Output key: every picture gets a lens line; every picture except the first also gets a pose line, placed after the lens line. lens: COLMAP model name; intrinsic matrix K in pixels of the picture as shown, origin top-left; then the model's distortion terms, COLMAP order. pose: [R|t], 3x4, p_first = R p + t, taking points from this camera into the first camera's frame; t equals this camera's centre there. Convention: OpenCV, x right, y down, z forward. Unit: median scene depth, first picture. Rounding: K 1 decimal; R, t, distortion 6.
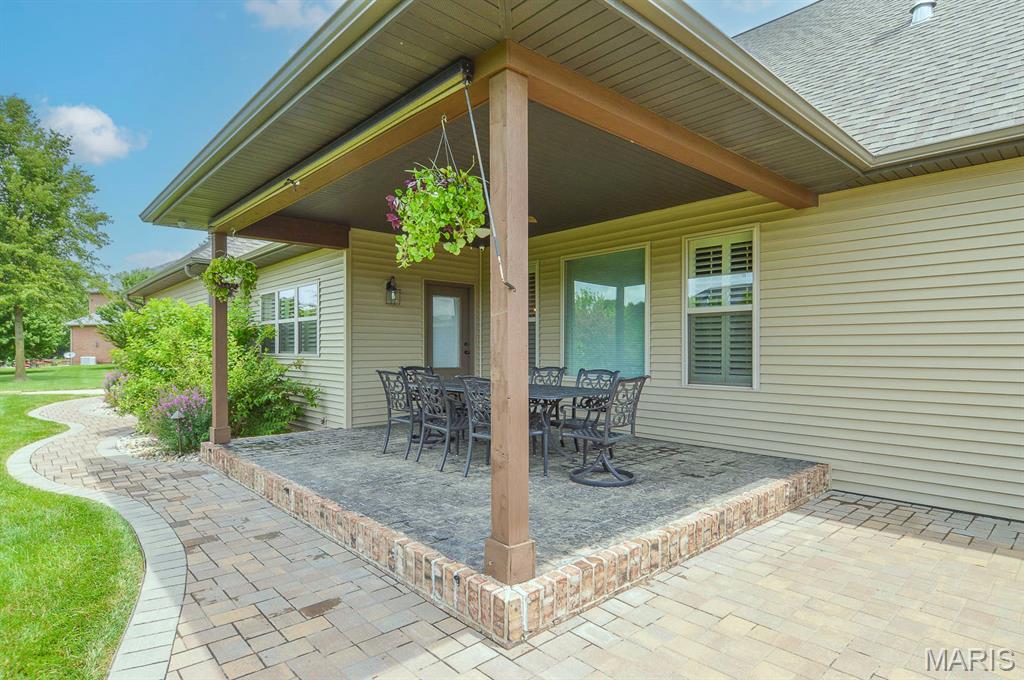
lens RADIAL K [[555.7, 0, 510.5], [0, 555.7, 348.5], [0, 0, 1]] dist [0.016823, -0.028895]
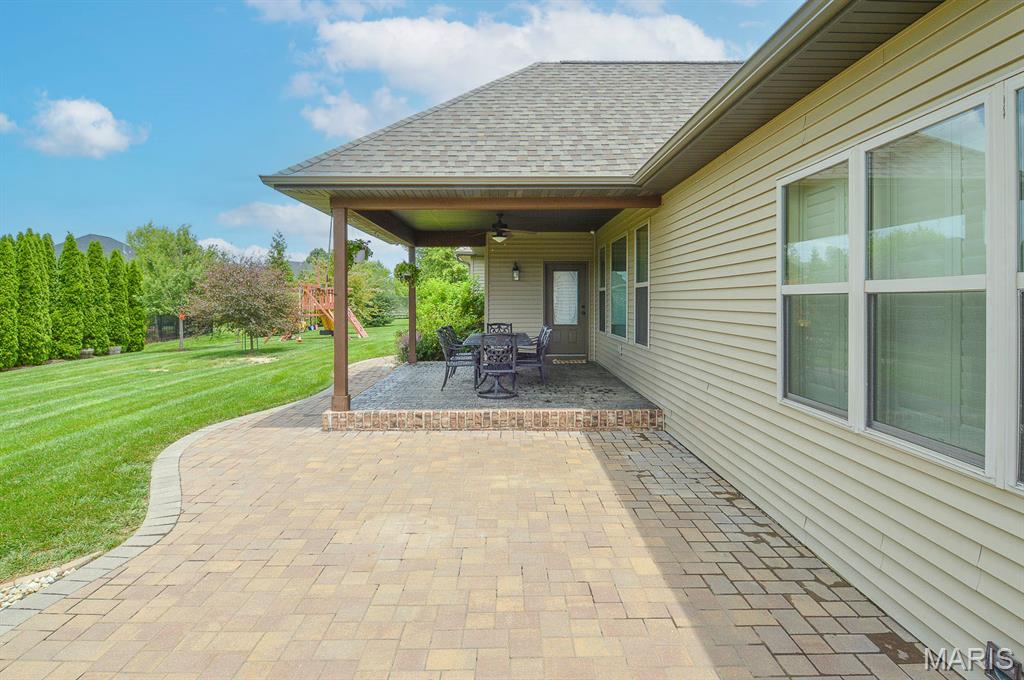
lens RADIAL K [[555.7, 0, 510.5], [0, 555.7, 348.5], [0, 0, 1]] dist [0.016823, -0.028895]
pose [[0.741412, 0.060567, -0.668312, 0.915346], [-0.002088, 0.996122, 0.087958, -0.033759], [0.671047, -0.063818, 0.738663, -0.125419]]
